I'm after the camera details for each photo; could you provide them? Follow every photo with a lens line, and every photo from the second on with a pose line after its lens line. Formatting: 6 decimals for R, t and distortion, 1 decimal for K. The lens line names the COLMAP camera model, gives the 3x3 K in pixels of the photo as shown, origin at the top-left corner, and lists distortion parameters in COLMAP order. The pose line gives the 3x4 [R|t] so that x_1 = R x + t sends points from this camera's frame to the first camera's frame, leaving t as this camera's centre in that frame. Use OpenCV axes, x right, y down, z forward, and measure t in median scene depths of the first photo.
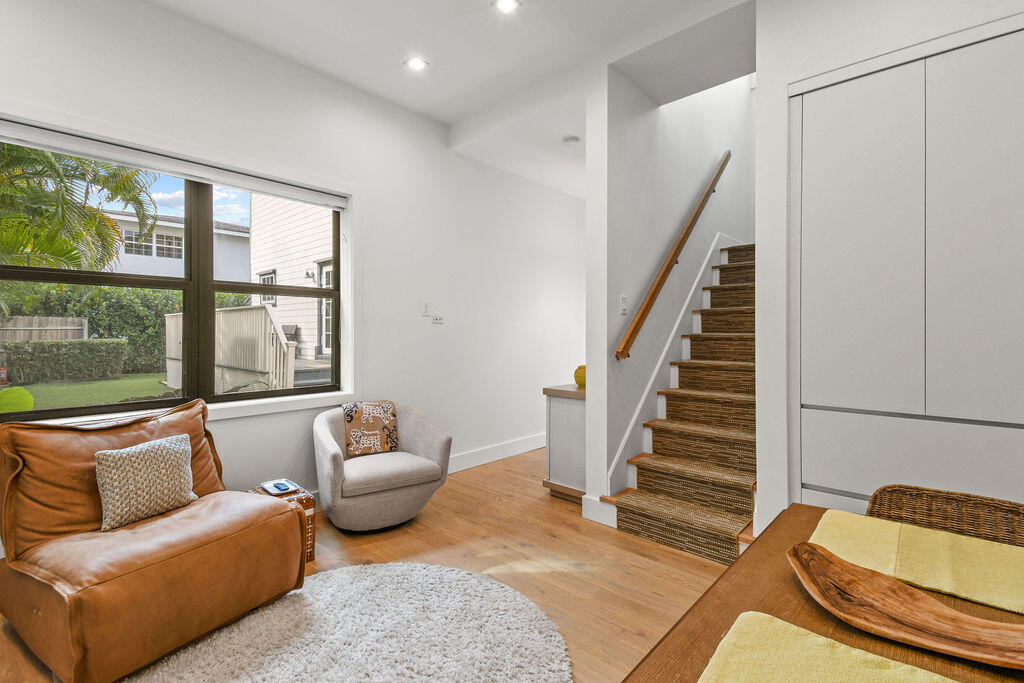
lens RADIAL K [[457.6, 0, 519.5], [0, 457.6, 341.6], [0, 0, 1]] dist [0.040052, -0.013160]
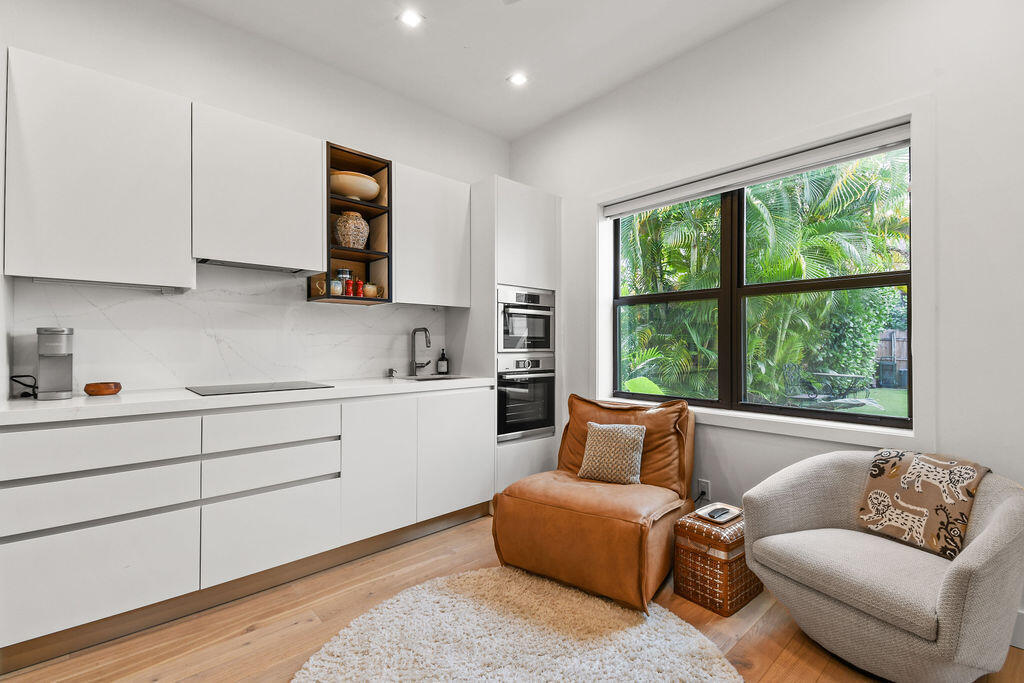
lens RADIAL K [[457.6, 0, 514.3], [0, 457.6, 339.6], [0, 0, 1]] dist [0.040052, -0.013160]
pose [[-0.086451, -0.004799, -0.996245, 0.355407], [-0.016980, 0.999850, -0.003343, -0.005698], [0.996111, 0.016627, -0.086520, 0.609907]]
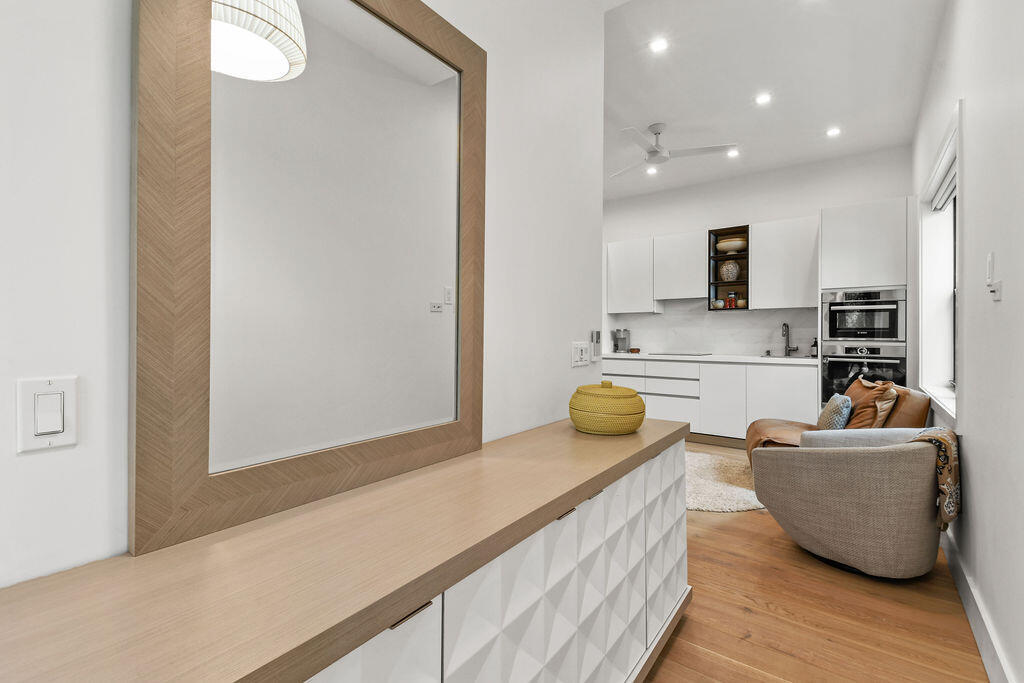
lens RADIAL K [[457.6, 0, 516.4], [0, 457.6, 332.5], [0, 0, 1]] dist [0.040052, -0.013160]
pose [[-0.995267, 0.004216, -0.097084, 0.388440], [0.003078, 0.999925, 0.011868, -0.024166], [0.097126, 0.011513, -0.995205, 1.868834]]
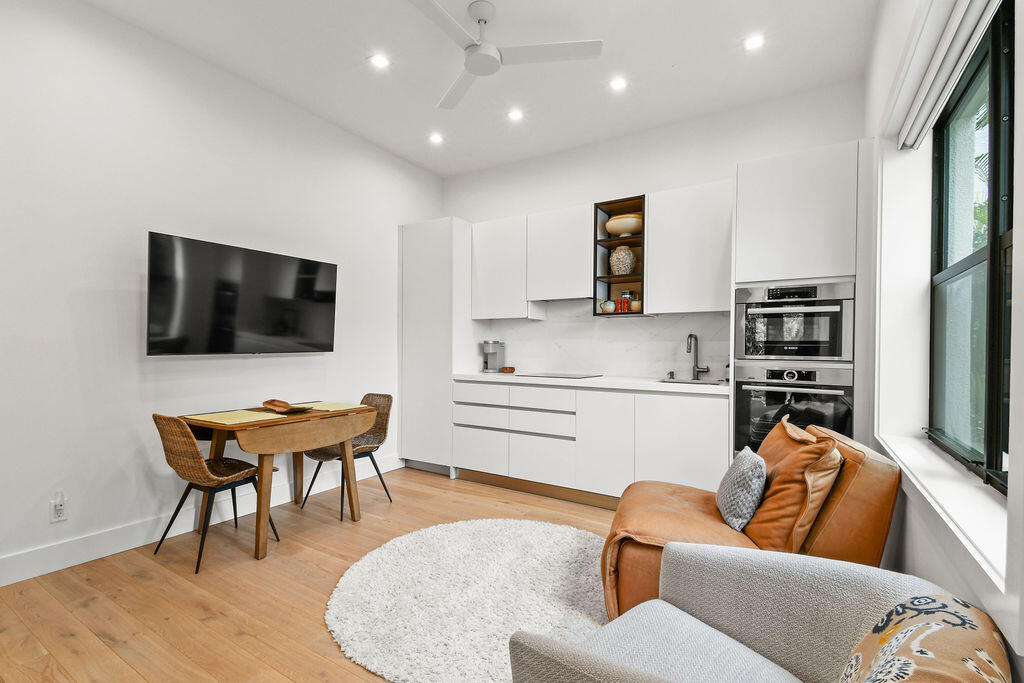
lens RADIAL K [[457.6, 0, 510.5], [0, 457.6, 347.2], [0, 0, 1]] dist [0.040052, -0.013160]
pose [[-0.985748, -0.005514, -0.168140, -0.087033], [-0.007901, 0.999877, 0.013528, -0.013423], [0.168044, 0.014664, -0.985670, 1.380964]]
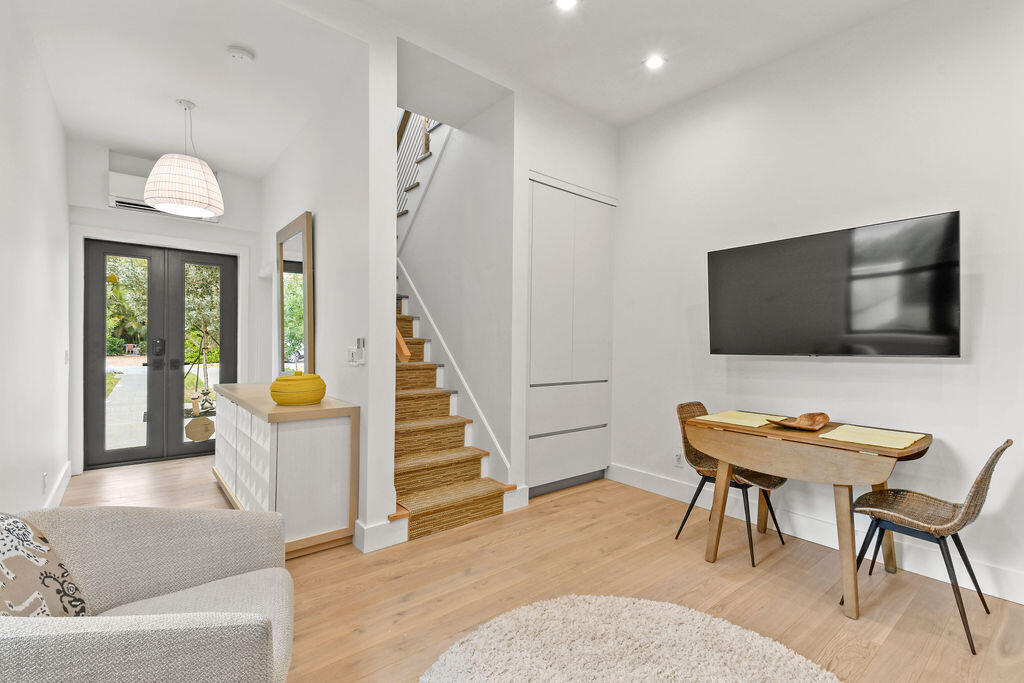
lens RADIAL K [[457.6, 0, 513.2], [0, 457.6, 343.2], [0, 0, 1]] dist [0.040052, -0.013160]
pose [[0.143221, 0.000880, 0.989690, -0.704293], [0.003439, 0.999993, -0.001387, -0.002825], [-0.989685, 0.003602, 0.143217, 0.642996]]
